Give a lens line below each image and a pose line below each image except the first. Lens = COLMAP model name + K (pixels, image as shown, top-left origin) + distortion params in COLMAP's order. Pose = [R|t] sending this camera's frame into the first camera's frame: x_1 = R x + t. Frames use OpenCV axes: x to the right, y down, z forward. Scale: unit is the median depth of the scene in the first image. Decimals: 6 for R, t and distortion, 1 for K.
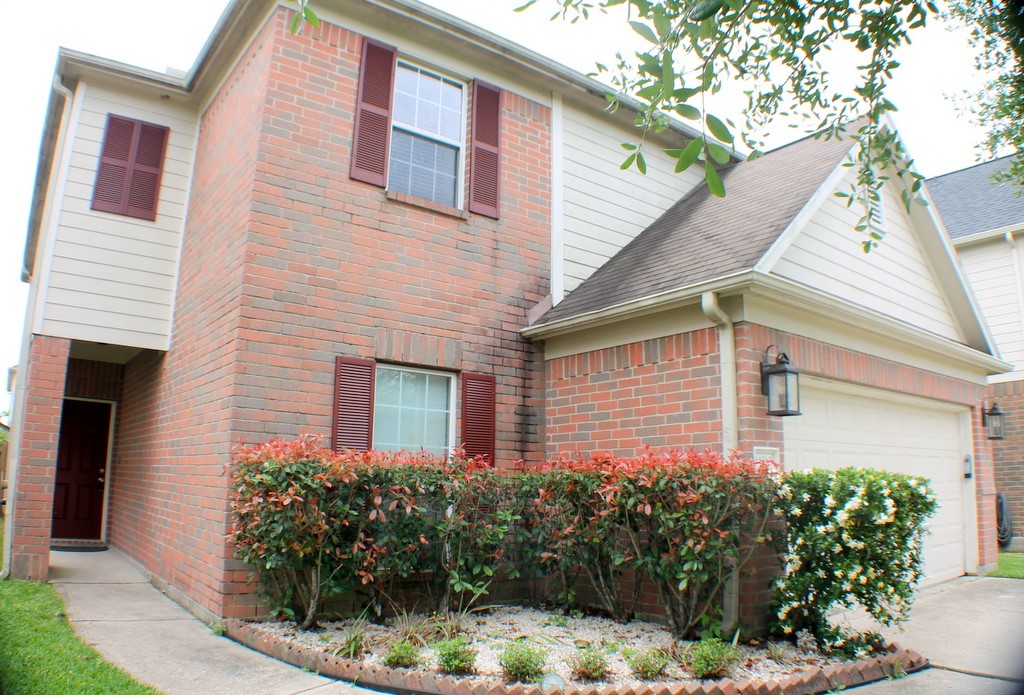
lens RADIAL K [[728.5, 0, 512.0], [0, 728.5, 347.5], [0, 0, 1]] dist [-0.213134, 0.074539]
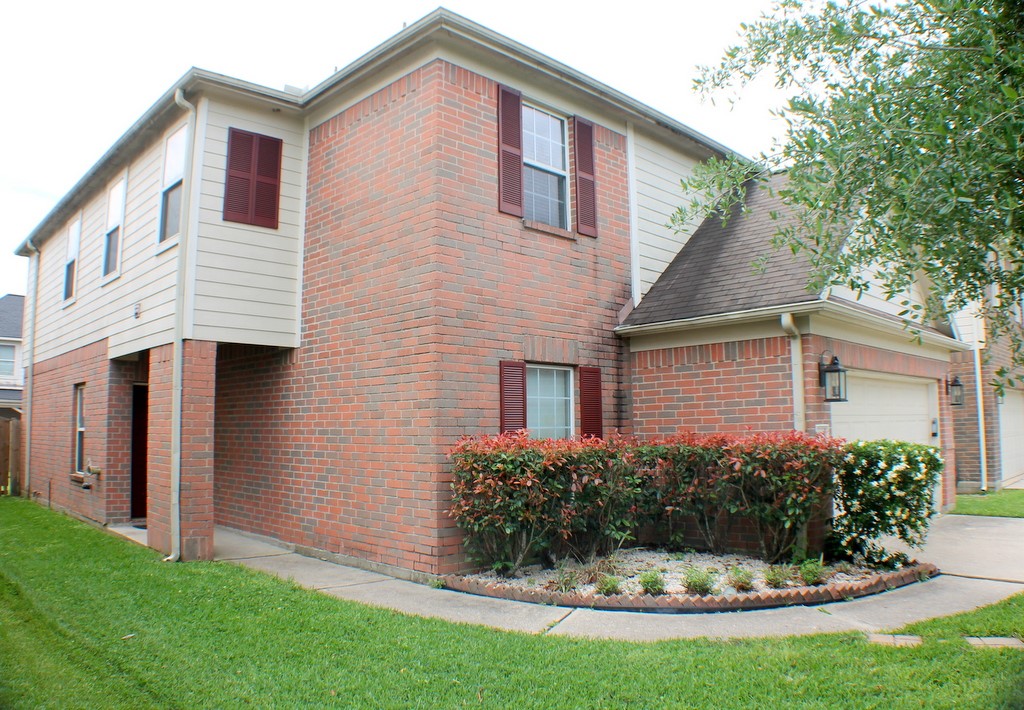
lens RADIAL K [[762.2, 0, 524.0], [0, 762.2, 352.1], [0, 0, 1]] dist [-0.208824, 0.071509]
pose [[0.990303, -0.014118, 0.138202, -0.356717], [0.002121, 0.996244, 0.086569, -0.108079], [-0.138905, -0.085436, 0.986613, -0.282850]]
